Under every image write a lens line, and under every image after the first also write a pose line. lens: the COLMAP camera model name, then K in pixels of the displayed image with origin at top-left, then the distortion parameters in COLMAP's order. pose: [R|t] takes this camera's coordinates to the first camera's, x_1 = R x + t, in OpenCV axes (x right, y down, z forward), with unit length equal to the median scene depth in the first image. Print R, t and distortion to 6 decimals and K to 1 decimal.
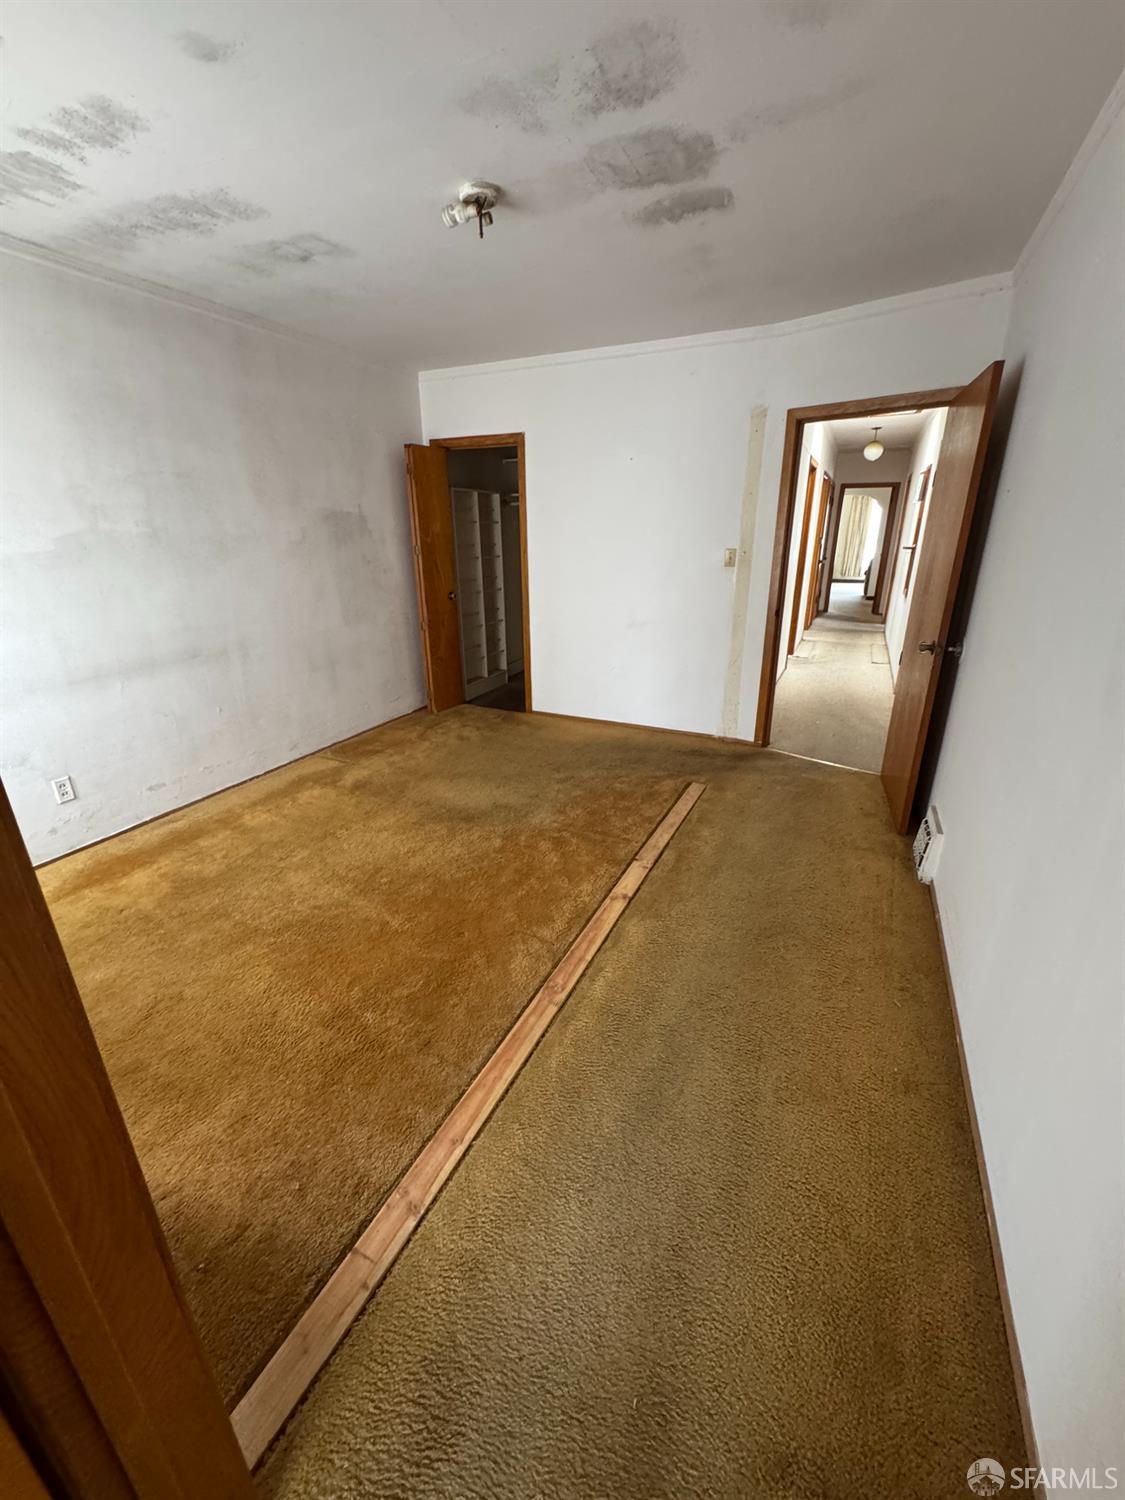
lens RADIAL K [[599.5, 0, 554.3], [0, 599.5, 751.8], [0, 0, 1]] dist [-0.007038, 0.000062]
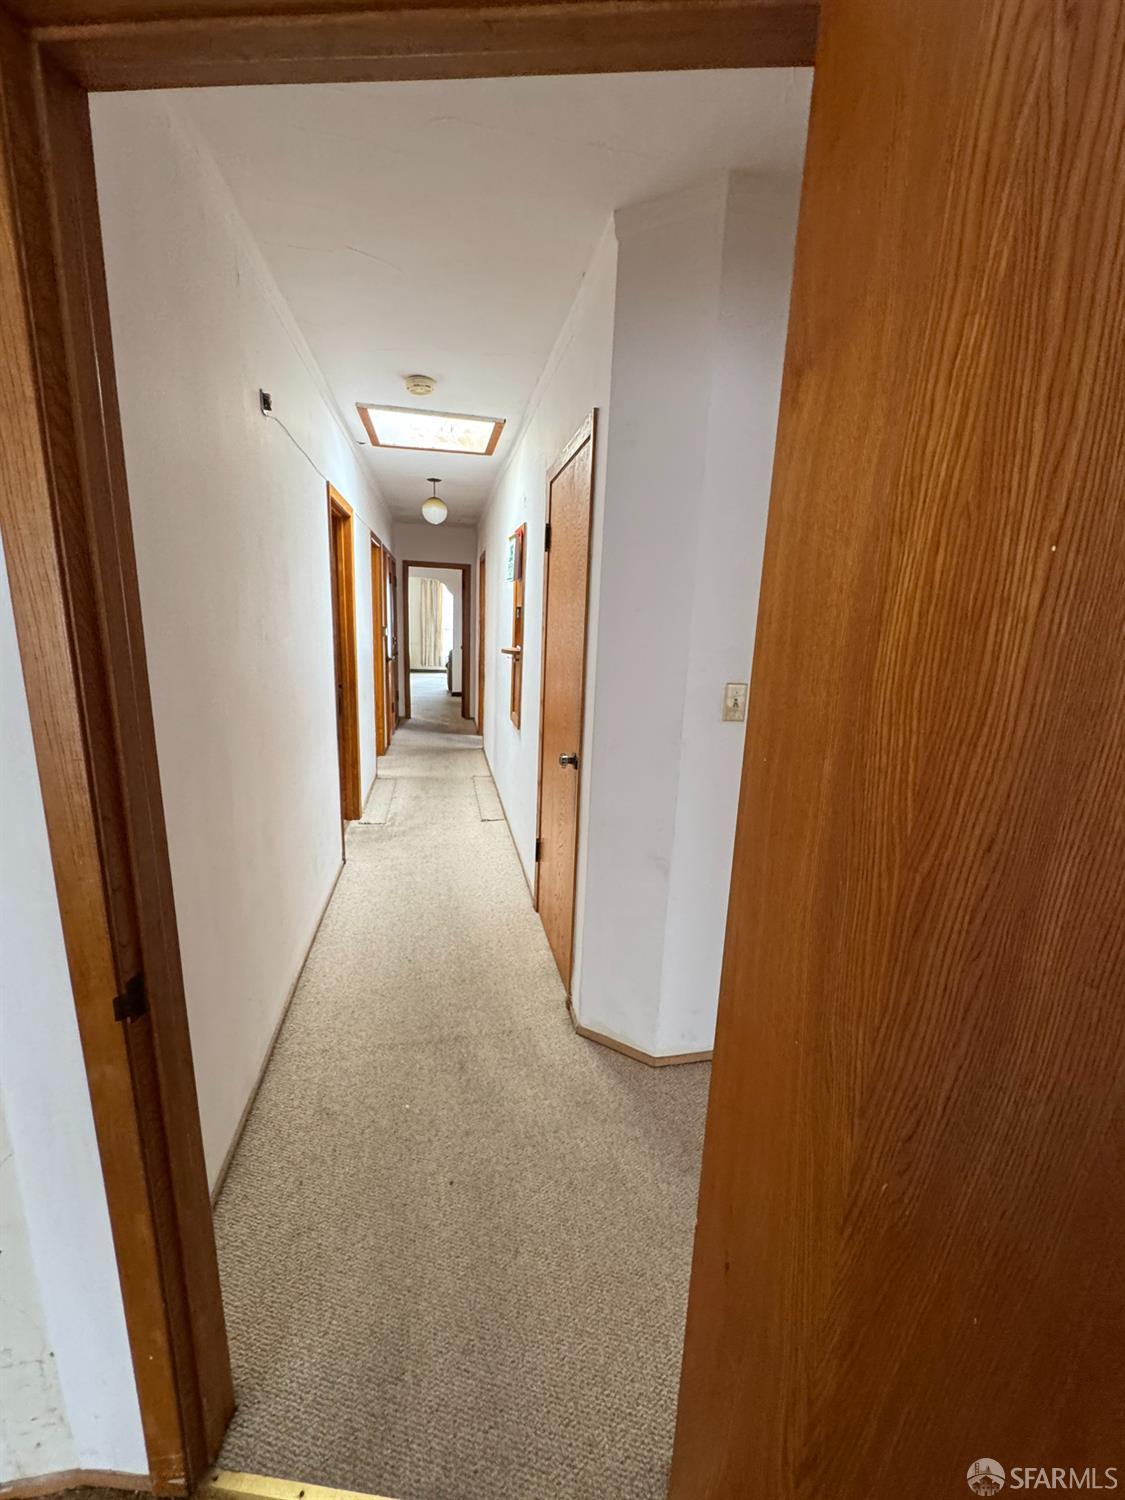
lens RADIAL K [[599.5, 0, 570.6], [0, 599.5, 752.0], [0, 0, 1]] dist [-0.007038, 0.000062]
pose [[0.784964, -0.091232, 0.612787, 0.213861], [0.167074, 0.983626, -0.067574, -0.159422], [-0.596588, 0.155424, 0.787354, 0.416047]]
